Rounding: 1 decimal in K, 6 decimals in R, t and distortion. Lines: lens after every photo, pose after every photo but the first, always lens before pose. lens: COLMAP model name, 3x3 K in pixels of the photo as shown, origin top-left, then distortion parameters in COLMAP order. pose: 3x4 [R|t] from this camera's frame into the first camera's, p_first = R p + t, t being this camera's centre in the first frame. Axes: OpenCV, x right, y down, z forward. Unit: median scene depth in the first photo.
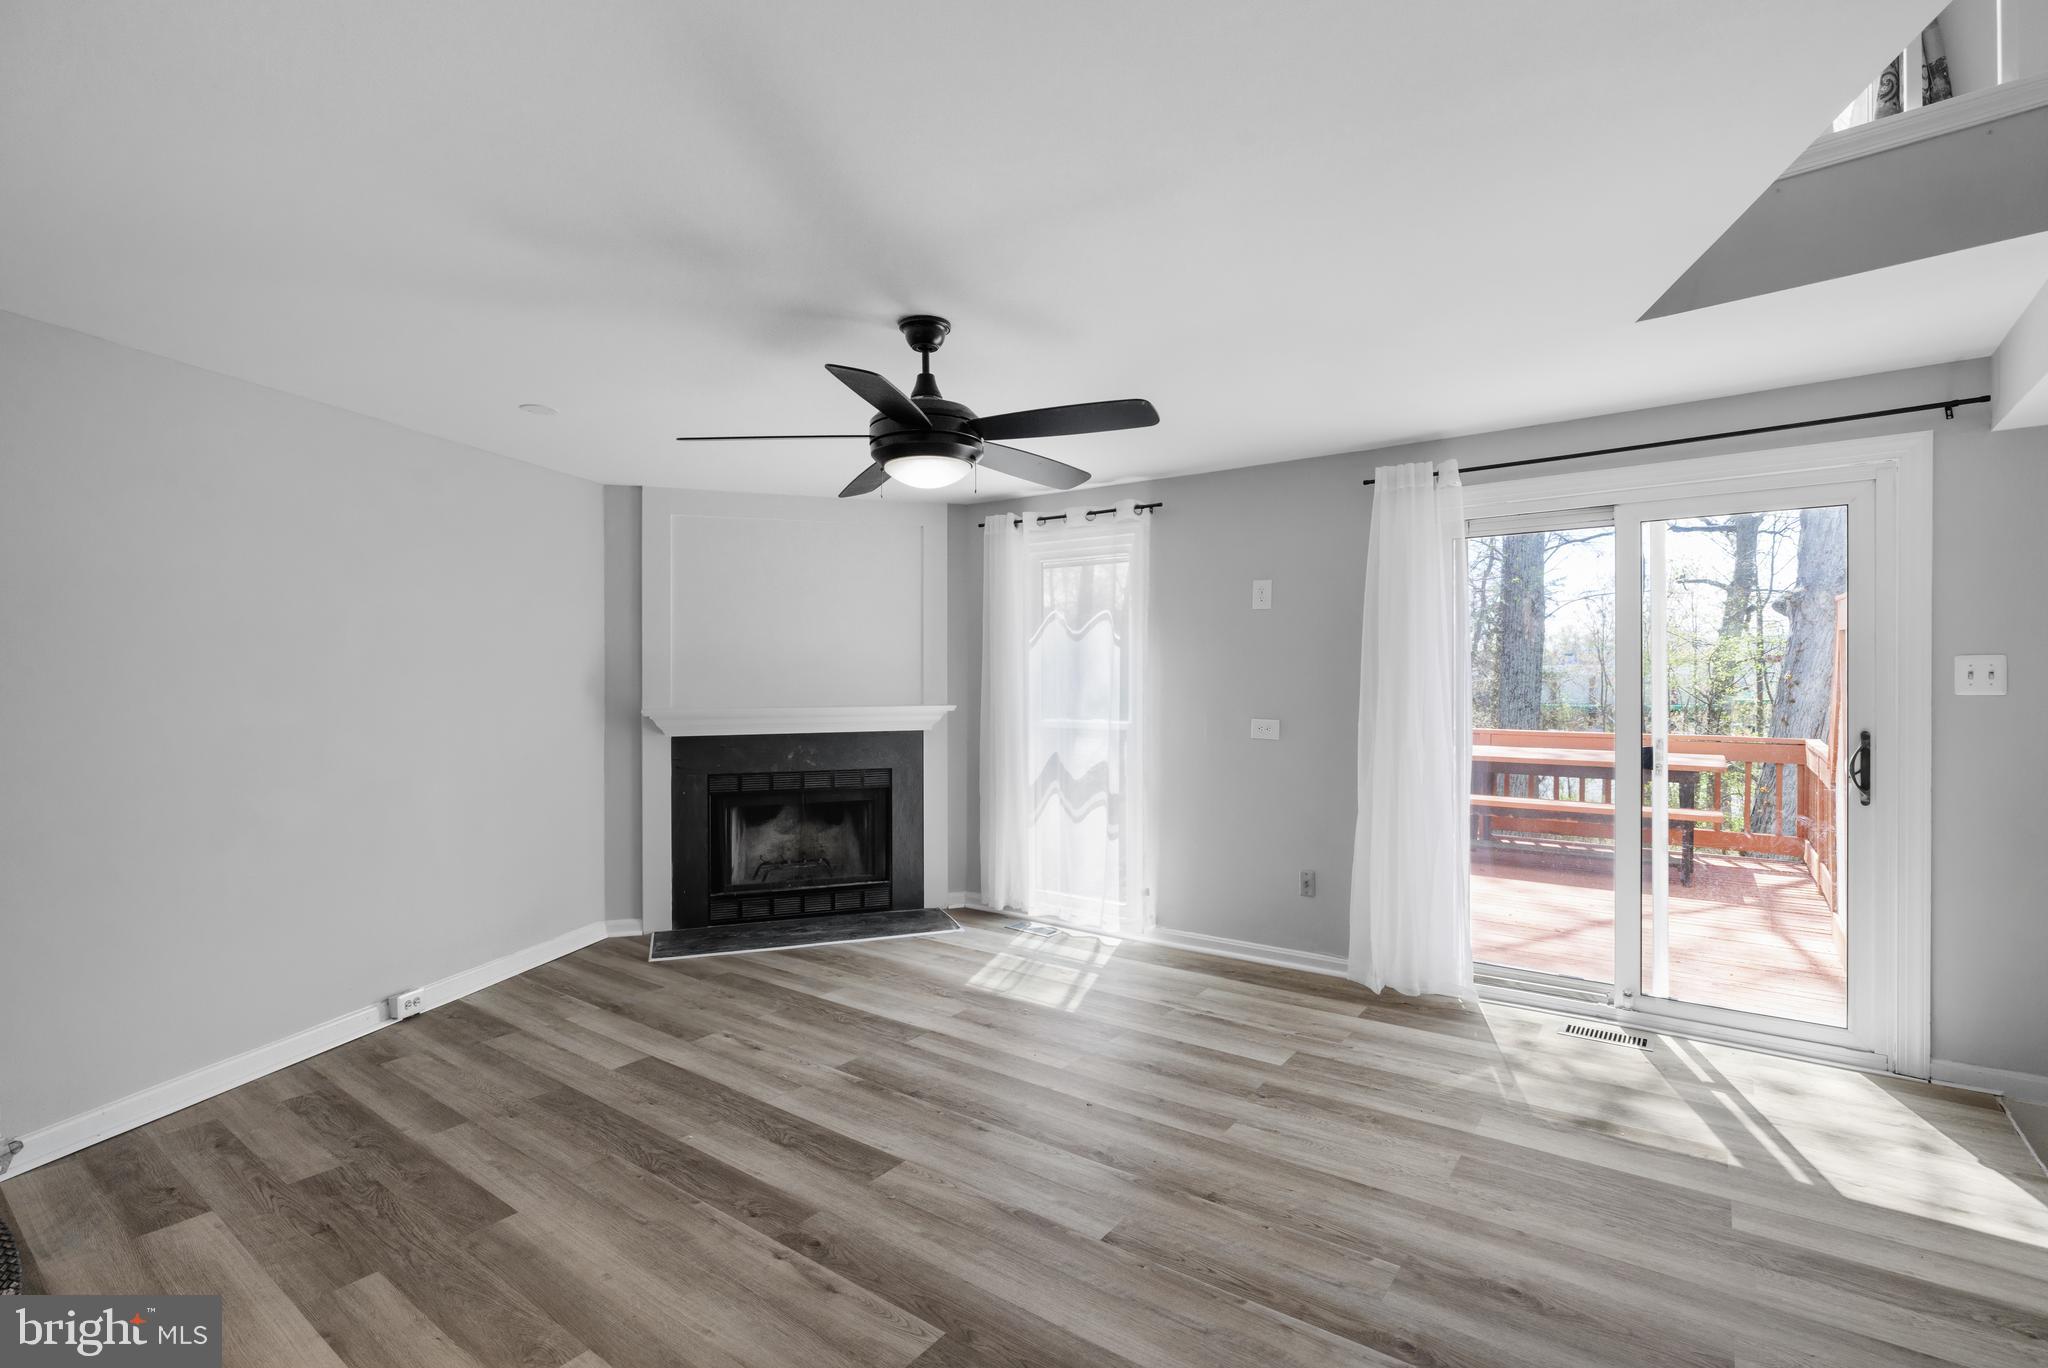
lens RADIAL K [[946.9, 0, 1015.4], [0, 946.9, 679.6], [0, 0, 1]] dist [-0.004049, -0.000380]
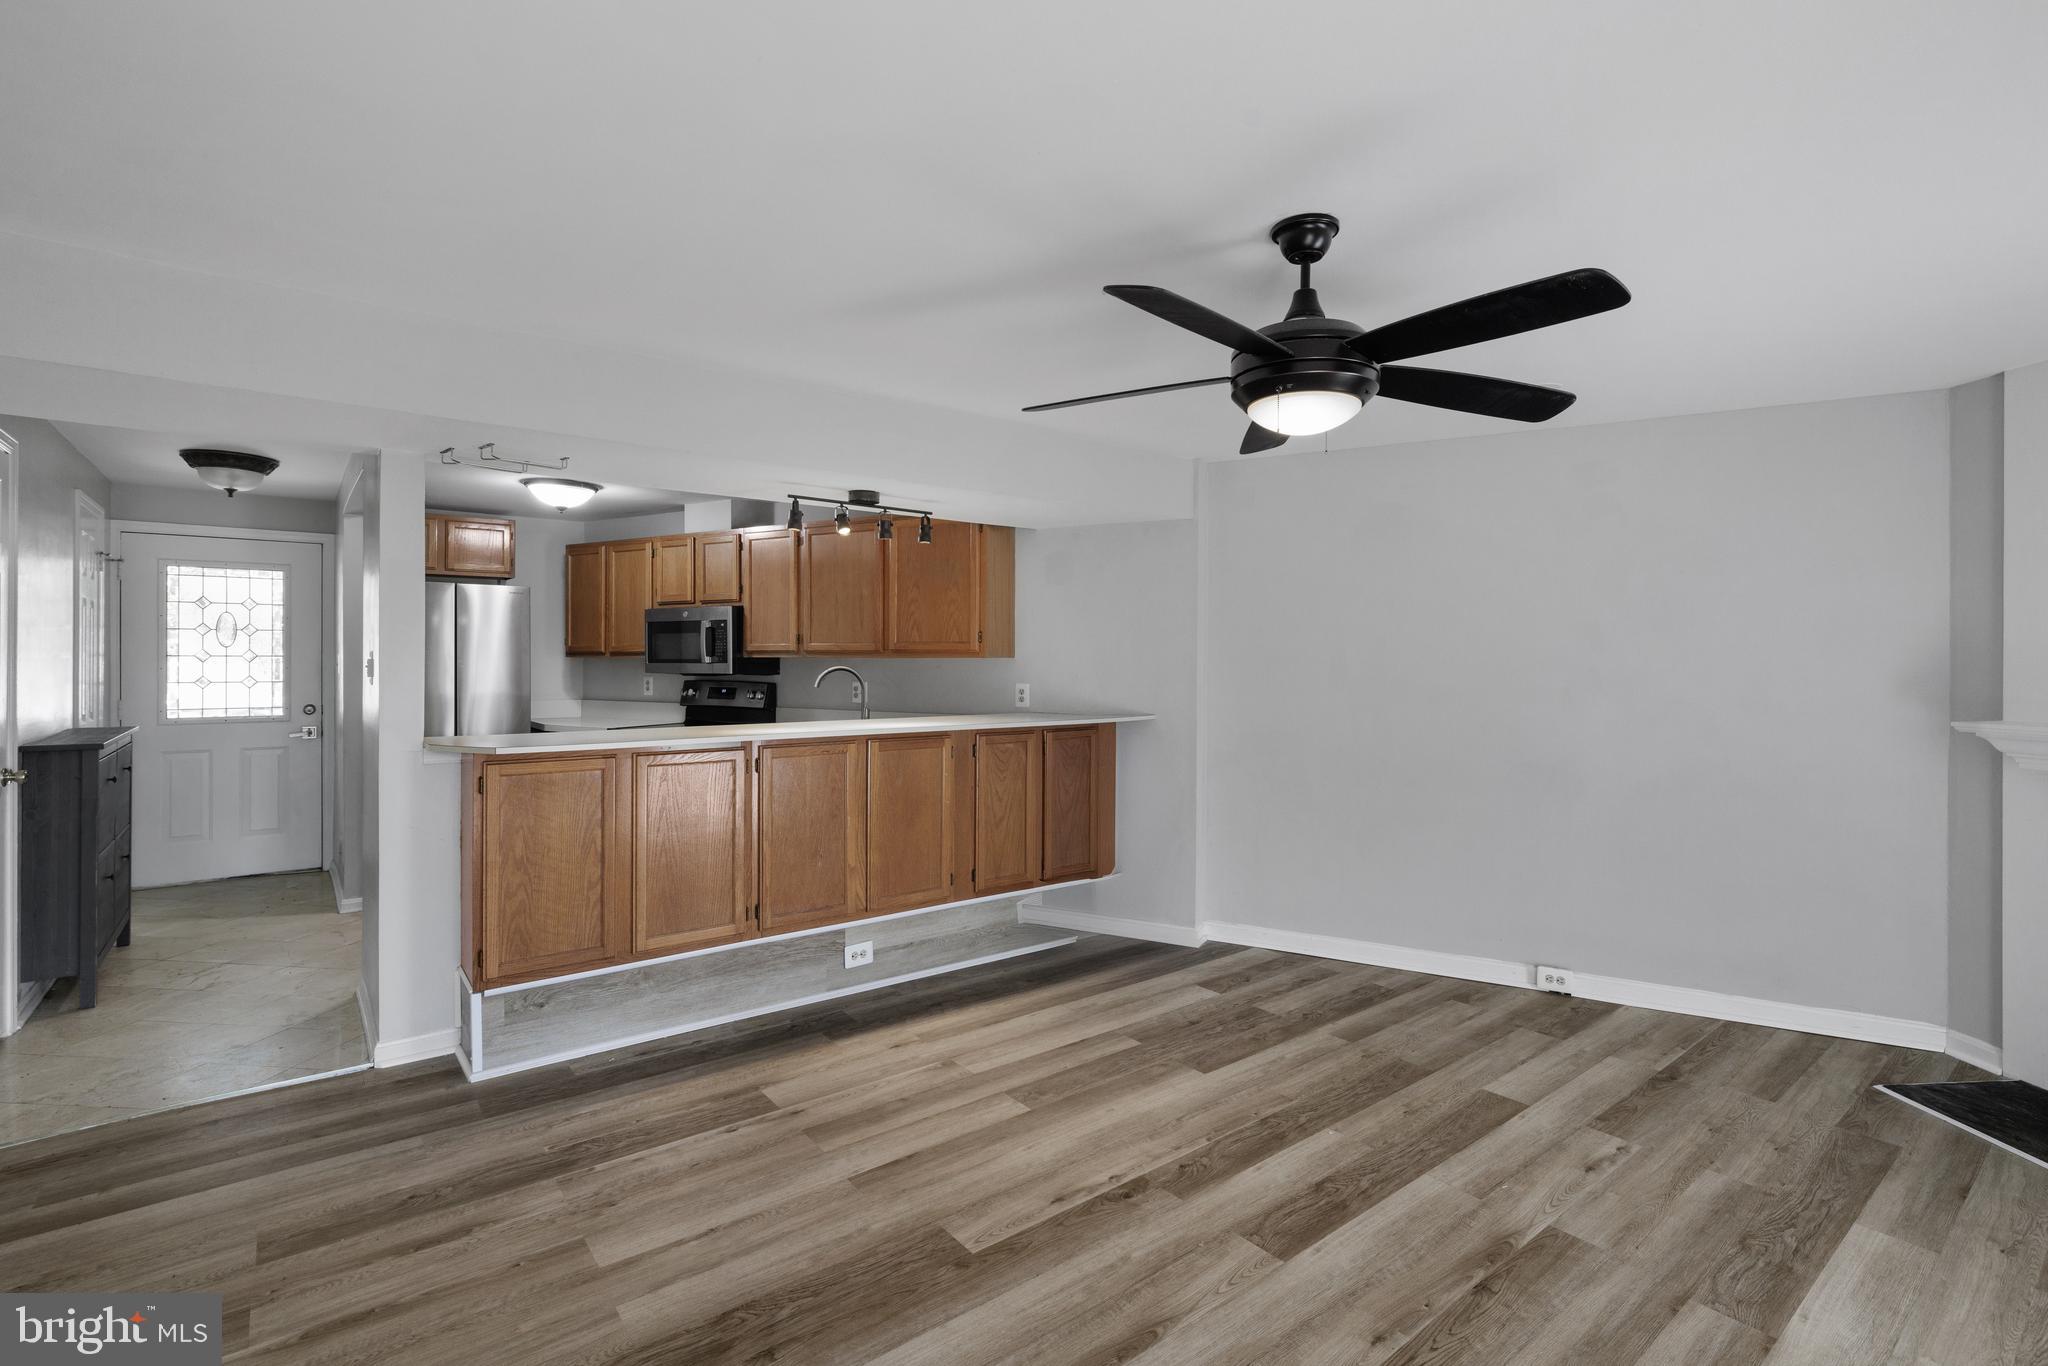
lens RADIAL K [[945.9, 0, 1025.1], [0, 945.9, 660.4], [0, 0, 1]] dist [-0.004579, -0.000297]
pose [[-0.263699, 0.000848, -0.964605, 0.648063], [-0.007920, 0.999964, 0.003045, -0.011284], [0.964573, 0.008442, -0.263683, 0.882572]]
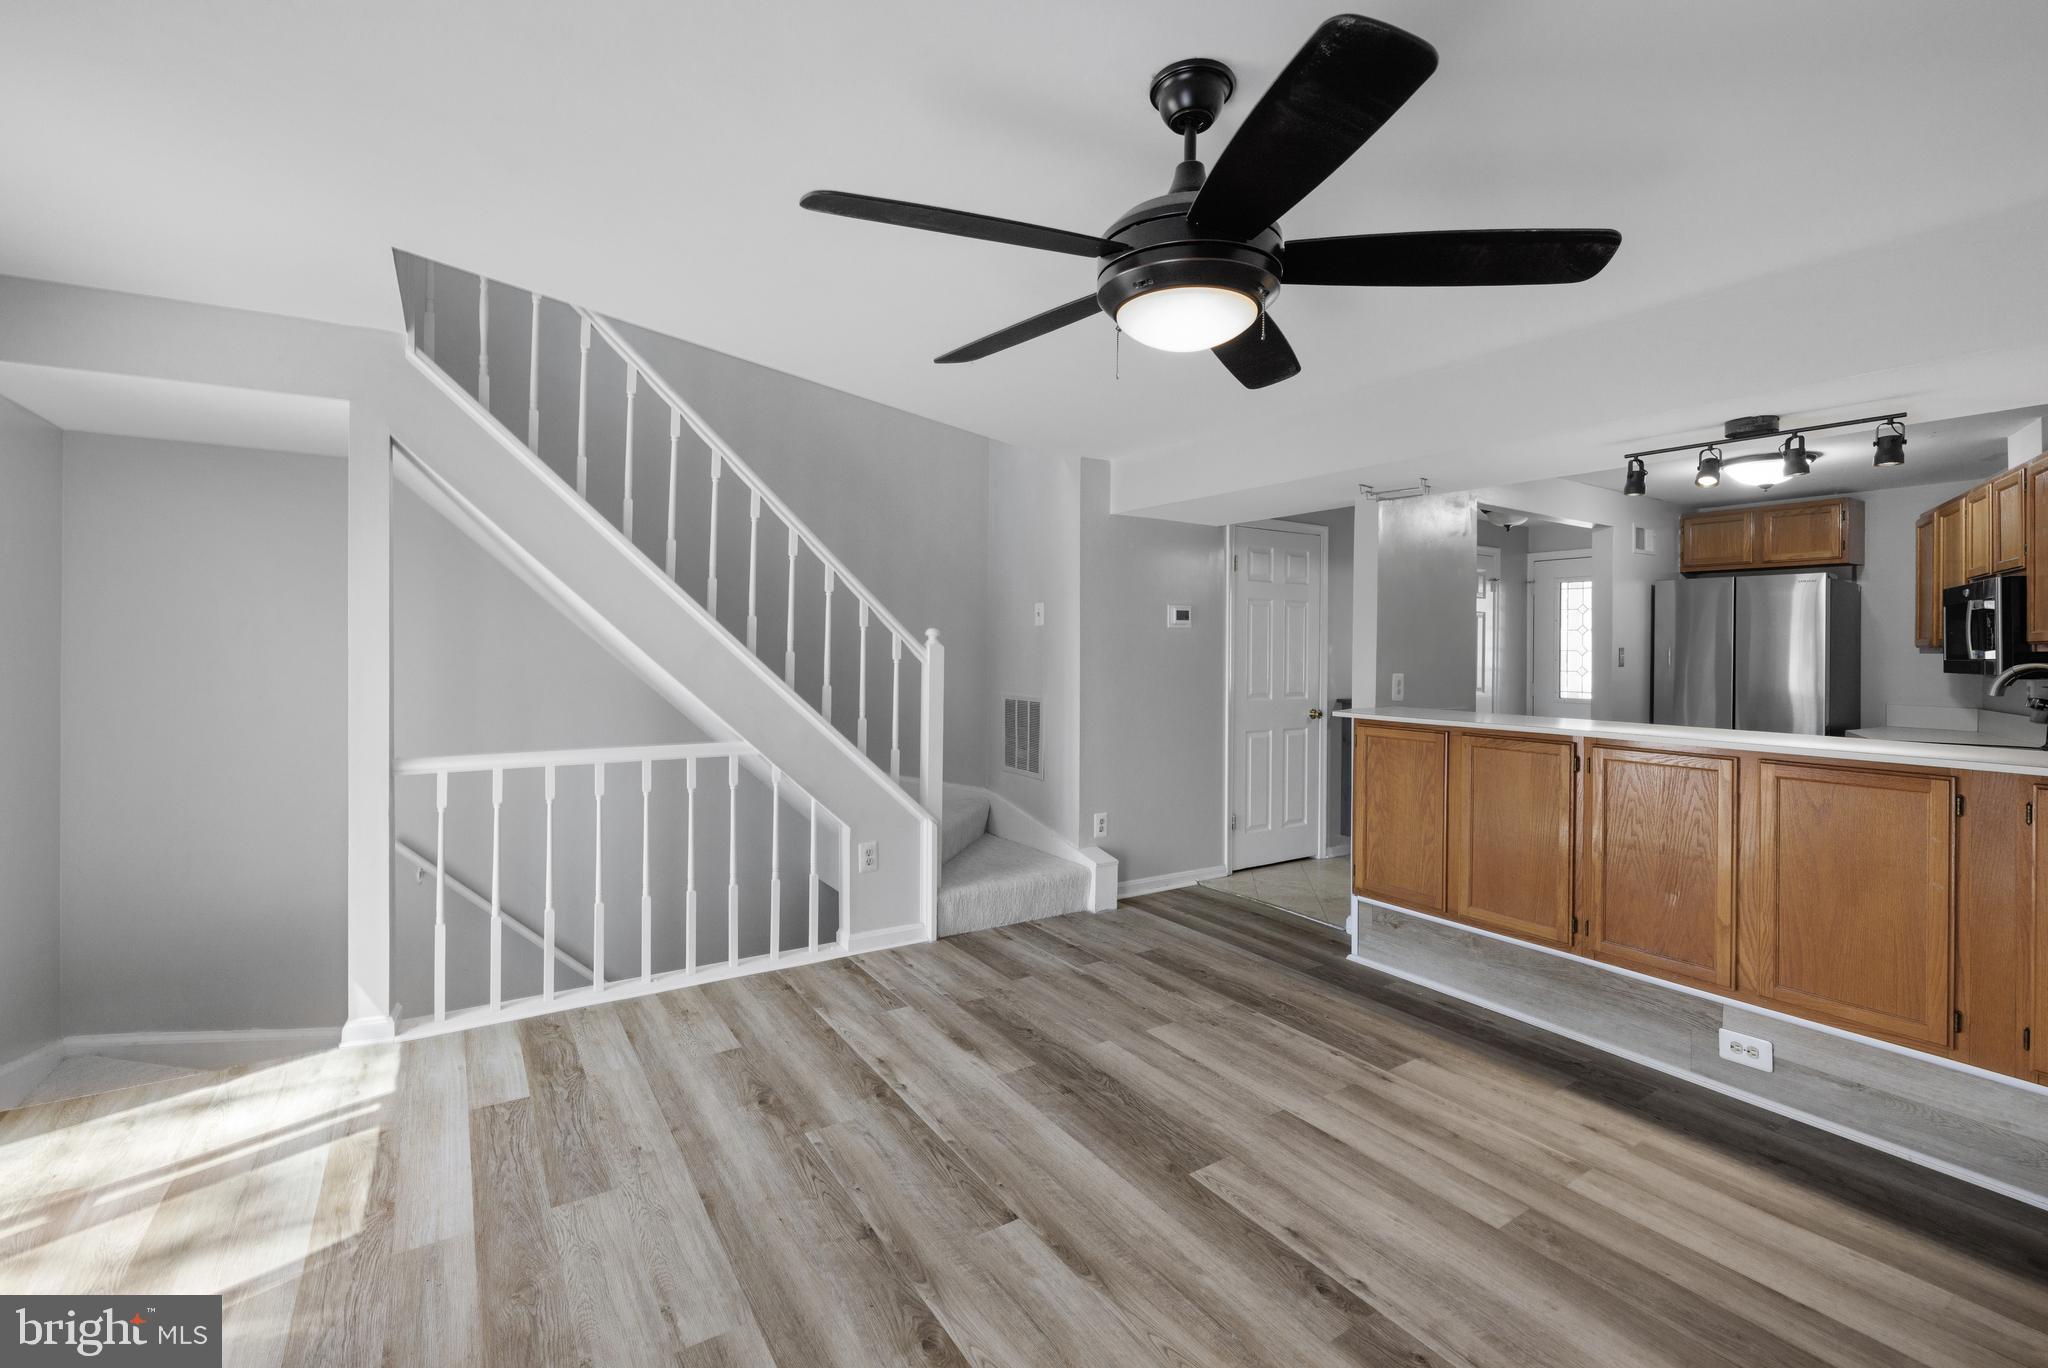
lens RADIAL K [[876.0, 0, 1022.3], [0, 876.0, 665.4], [0, 0, 1]] dist [0.000658, 0.000205]
pose [[-0.938196, -0.015104, 0.345774, -0.168352], [-0.007679, 0.999710, 0.022832, -0.004021], [-0.346018, 0.018765, -0.938040, 1.406159]]
